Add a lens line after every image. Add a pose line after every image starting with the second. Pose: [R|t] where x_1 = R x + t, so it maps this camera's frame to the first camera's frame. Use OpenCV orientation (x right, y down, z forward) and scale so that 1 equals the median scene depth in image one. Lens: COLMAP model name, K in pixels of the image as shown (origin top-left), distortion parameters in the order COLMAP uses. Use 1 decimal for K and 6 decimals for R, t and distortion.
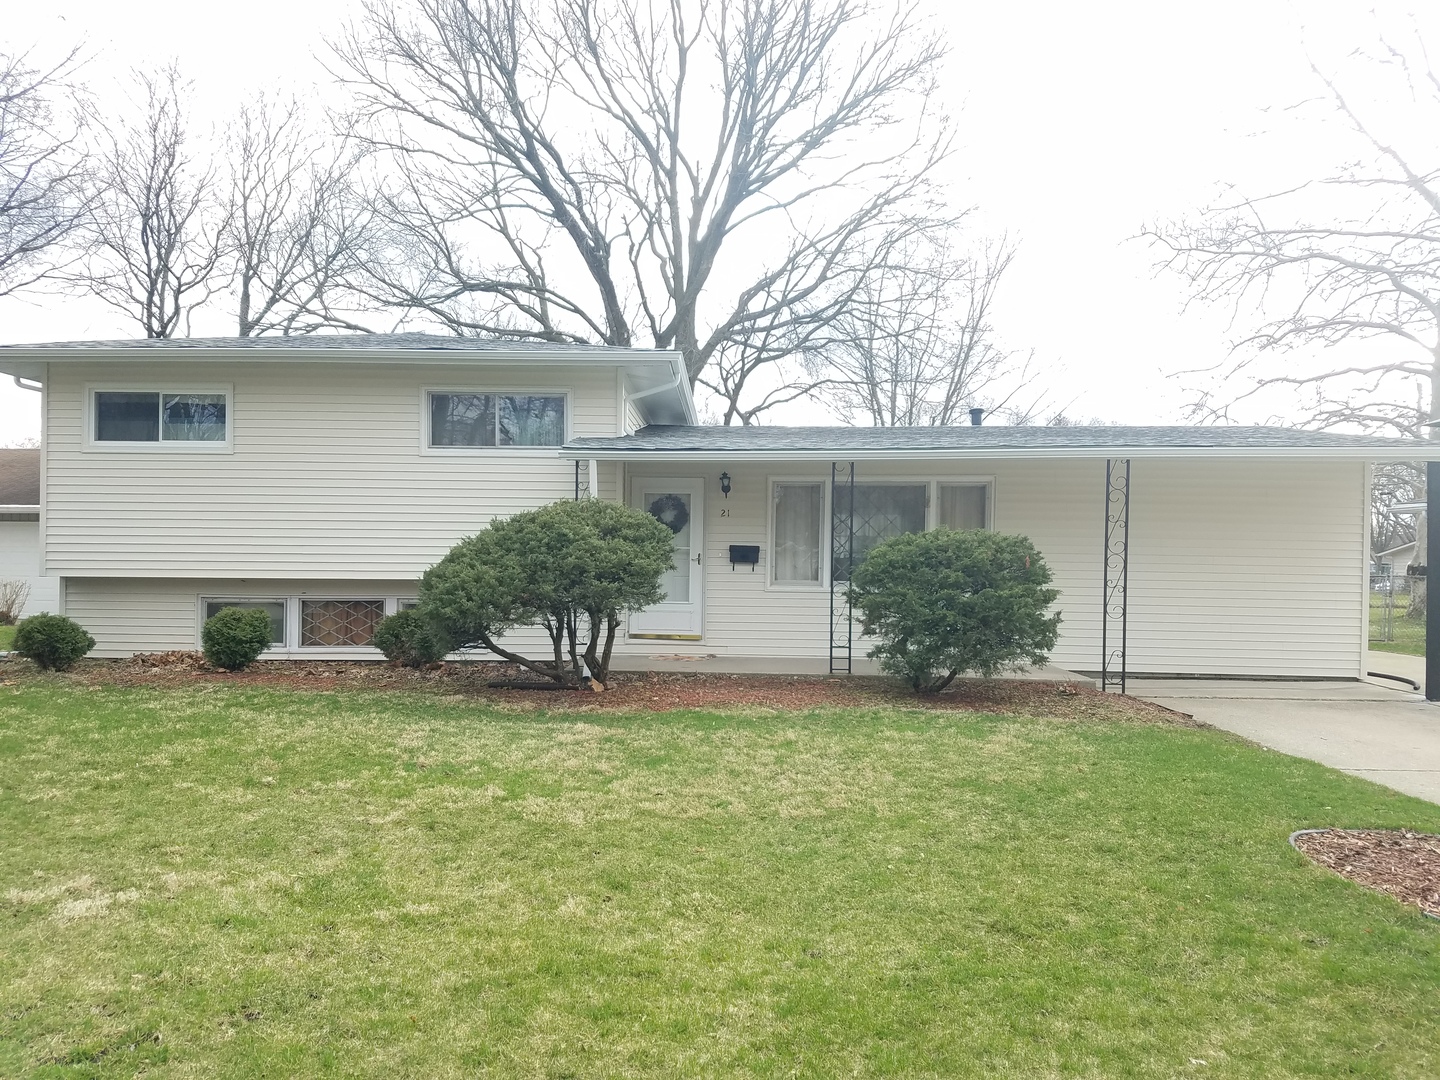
lens RADIAL K [[1114.4, 0, 705.2], [0, 1114.4, 568.8], [0, 0, 1]] dist [0.163167, -0.238284]
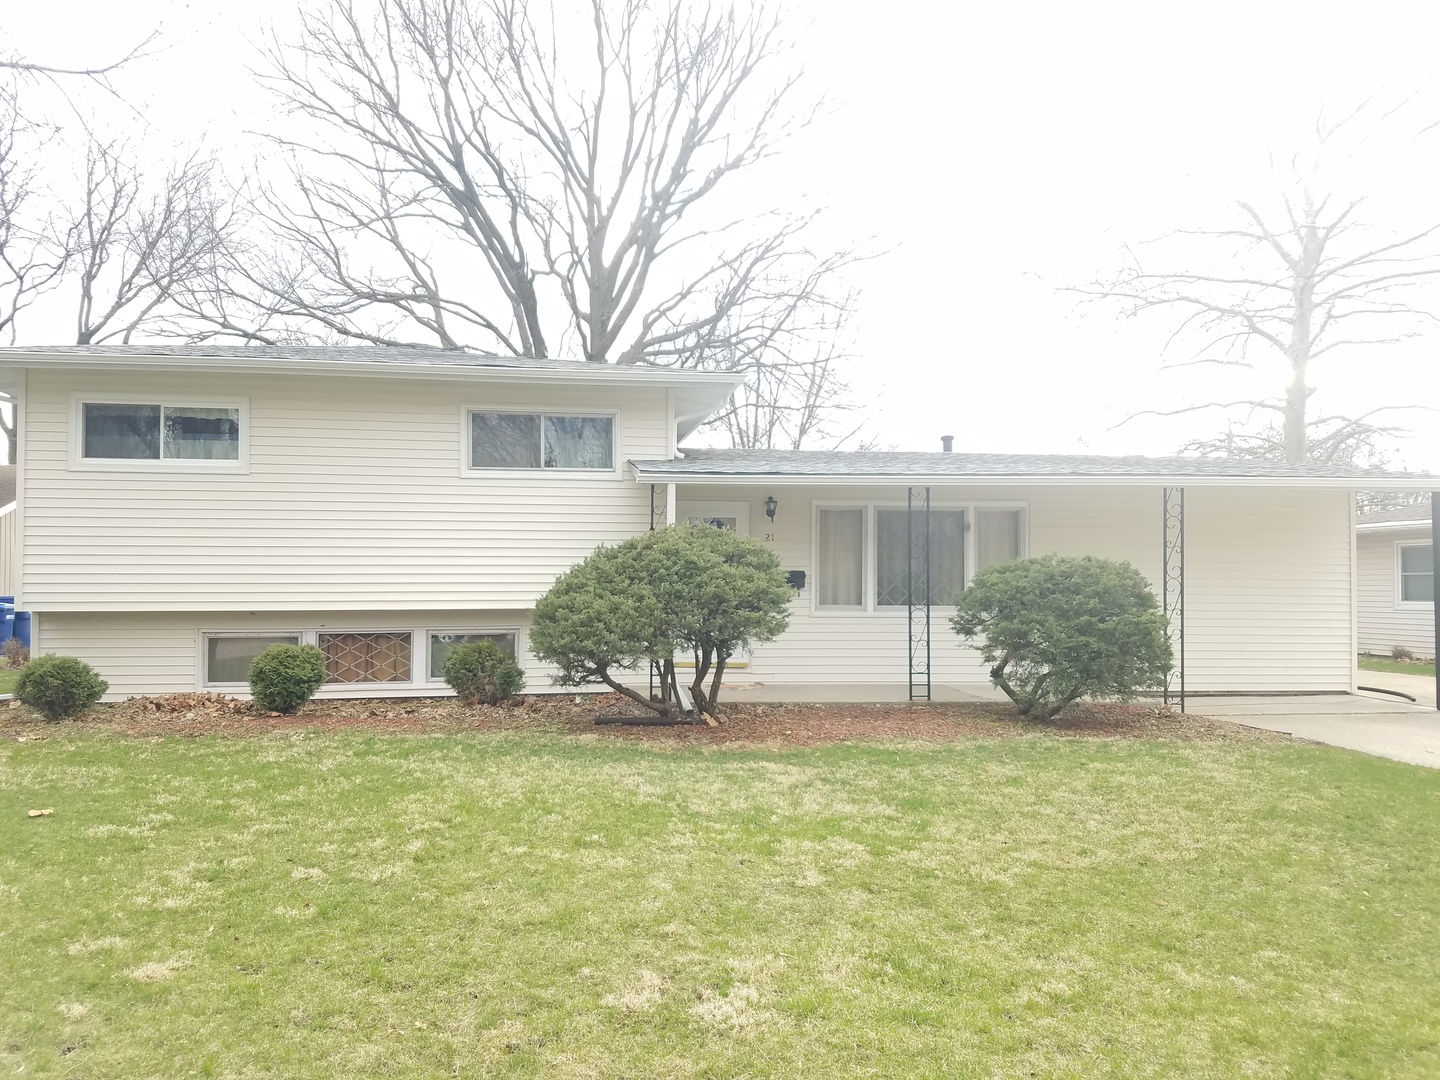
lens RADIAL K [[1111.2, 0, 688.3], [0, 1111.2, 553.8], [0, 0, 1]] dist [0.181169, -0.306071]
pose [[0.984112, -0.002852, 0.177528, -0.234666], [0.008238, 0.999528, -0.029612, -0.007542], [-0.177359, 0.030604, 0.983670, 0.049521]]
